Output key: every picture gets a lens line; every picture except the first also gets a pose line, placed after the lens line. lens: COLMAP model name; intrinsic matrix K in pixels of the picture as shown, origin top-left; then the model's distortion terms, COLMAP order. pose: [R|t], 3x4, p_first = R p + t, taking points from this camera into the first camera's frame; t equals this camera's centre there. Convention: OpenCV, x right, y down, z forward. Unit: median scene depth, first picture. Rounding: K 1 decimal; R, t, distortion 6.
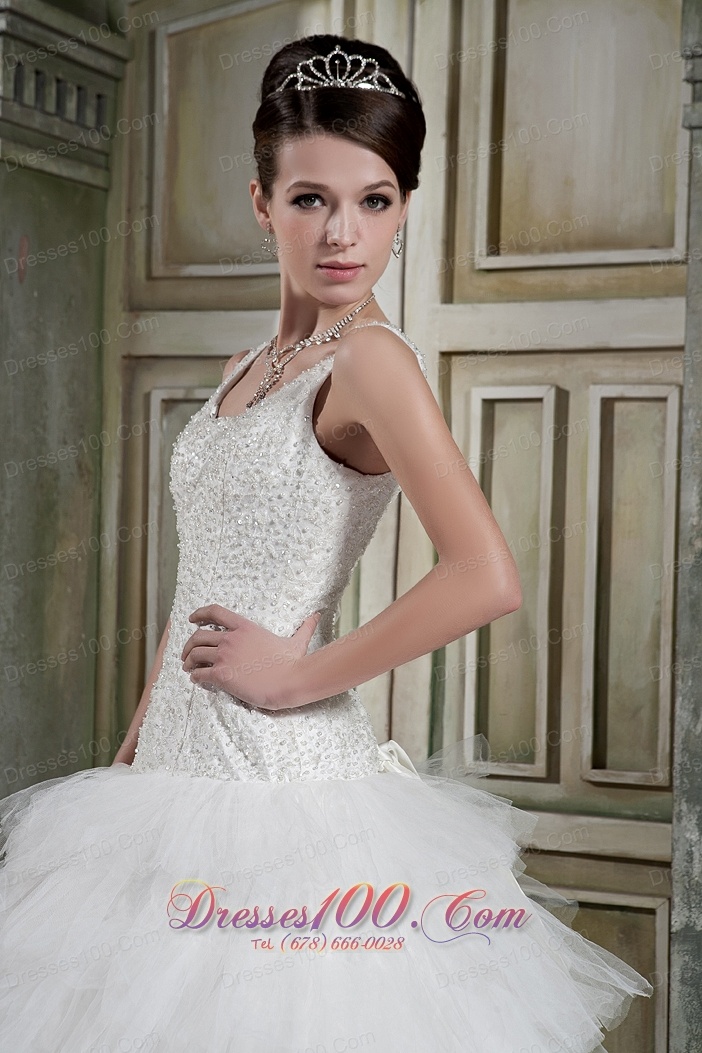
lens RADIAL K [[2006.9, 0, 351.0], [0, 2006.9, 526.5], [0, 0, 1]] dist [0.227013, -0.137975]
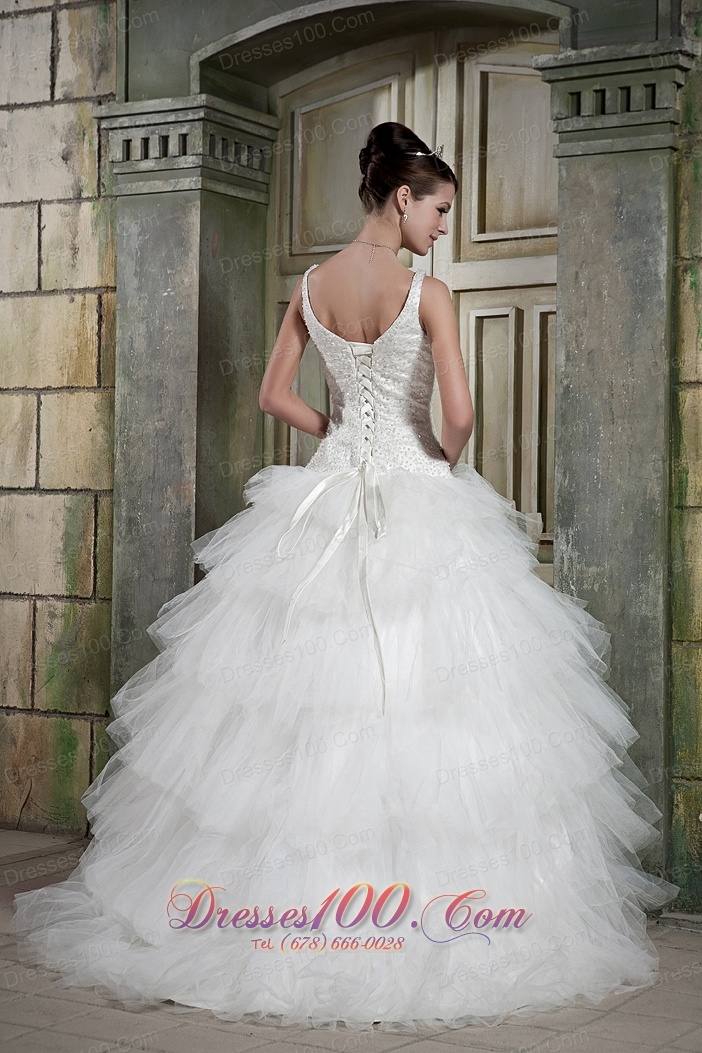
lens RADIAL K [[2068.0, 0, 351.0], [0, 2068.0, 526.5], [0, 0, 1]] dist [0.110787, -0.141610]
pose [[0.989020, -0.009671, -0.147463, 0.219323], [0.006066, 0.999672, -0.024876, 0.159162], [0.147655, 0.023708, 0.988755, -0.760001]]
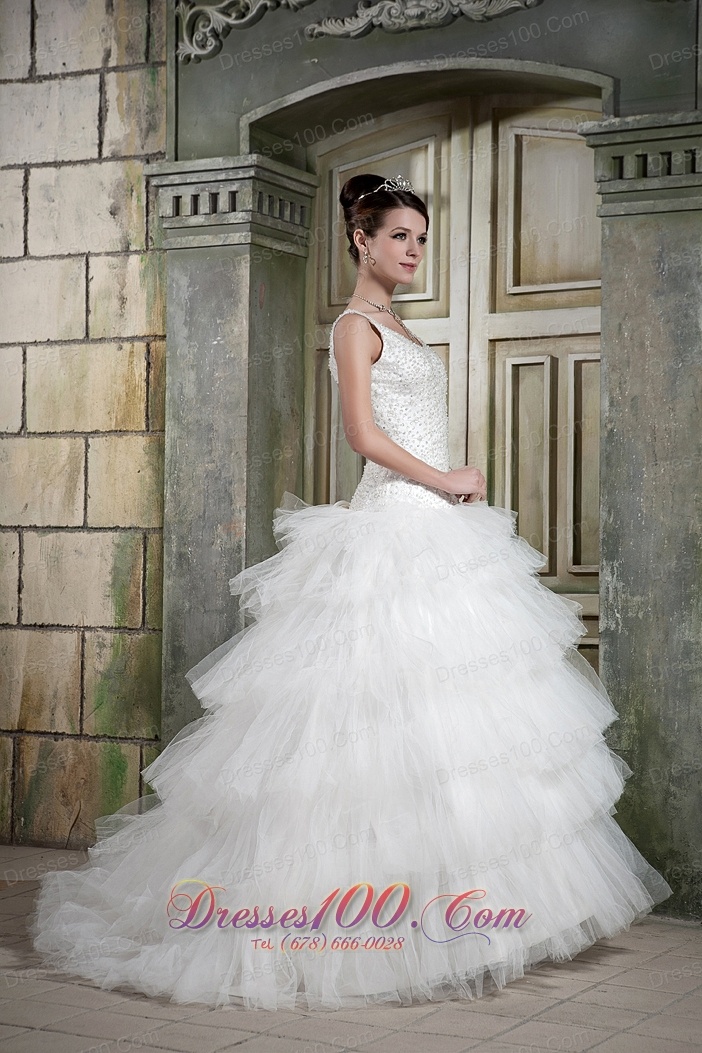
lens RADIAL K [[2068.0, 0, 351.0], [0, 2068.0, 526.5], [0, 0, 1]] dist [0.110787, -0.141610]
pose [[0.995582, -0.015698, -0.092574, 0.091721], [0.011764, 0.999011, -0.042891, 0.162296], [0.093156, 0.041612, 0.994782, -0.874313]]
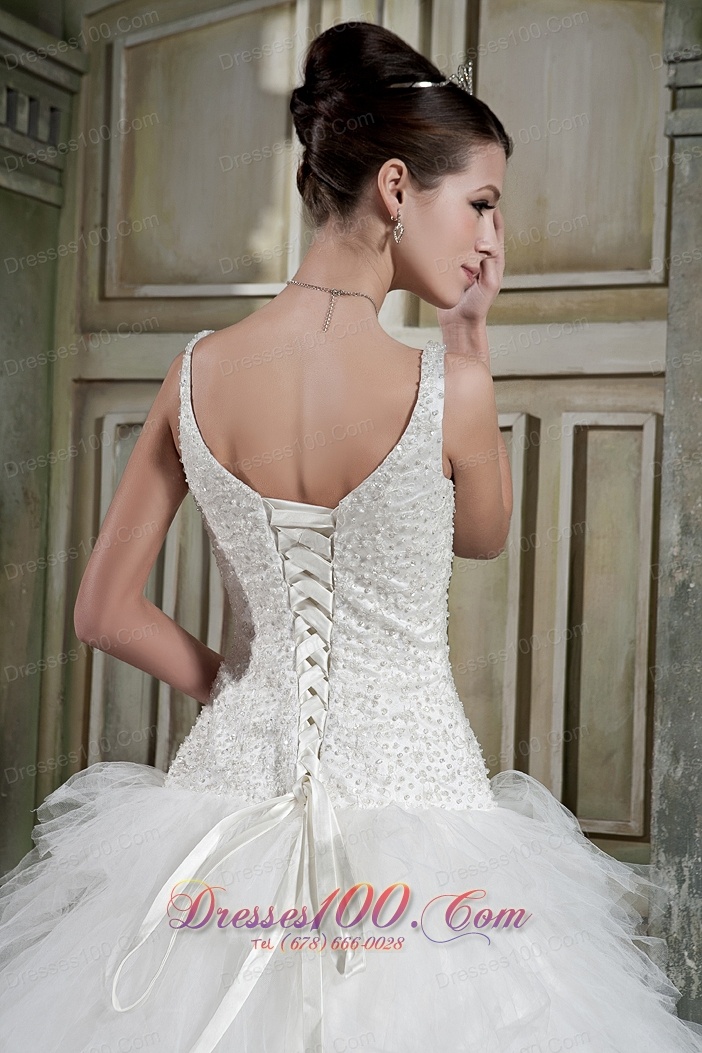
lens RADIAL K [[1938.1, 0, 351.0], [0, 1938.1, 526.5], [0, 0, 1]] dist [0.190113, -0.086773]
pose [[0.999750, 0.012092, 0.018828, 0.001865], [-0.011480, 0.999414, -0.032250, 0.014275], [-0.019207, 0.032026, 0.999302, 0.083213]]
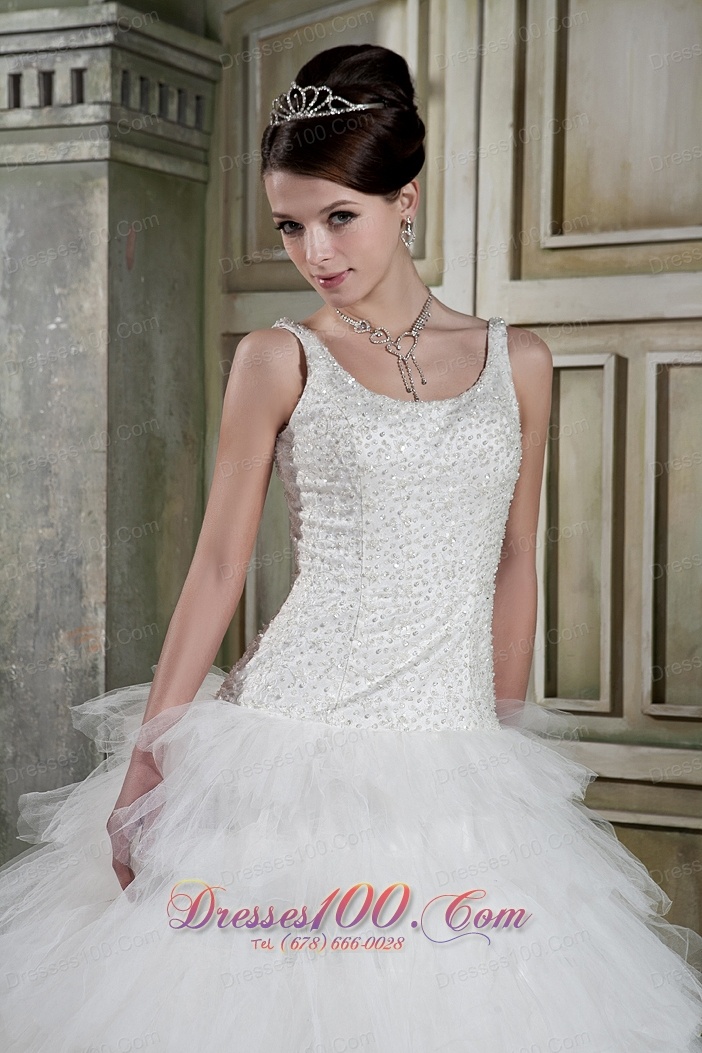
lens RADIAL K [[1987.9, 0, 351.0], [0, 1987.9, 526.5], [0, 0, 1]] dist [0.214252, -0.152484]
pose [[0.998290, -0.012095, -0.057196, 0.019243], [0.012901, 0.999822, 0.013750, 0.006860], [0.057020, -0.014465, 0.998268, -0.088815]]
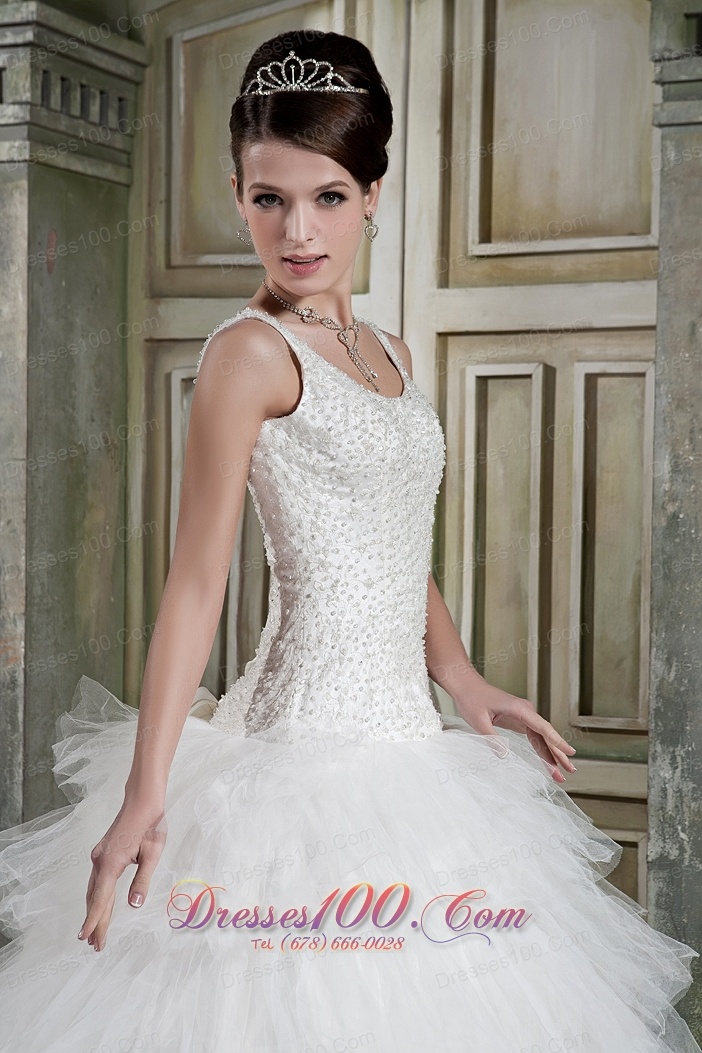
lens RADIAL K [[1938.1, 0, 351.0], [0, 1938.1, 526.5], [0, 0, 1]] dist [0.190113, -0.086773]
pose [[0.999829, -0.009895, -0.015609, 0.013567], [0.010151, 0.999814, 0.016389, -0.000231], [0.015444, -0.016544, 0.999744, -0.047240]]
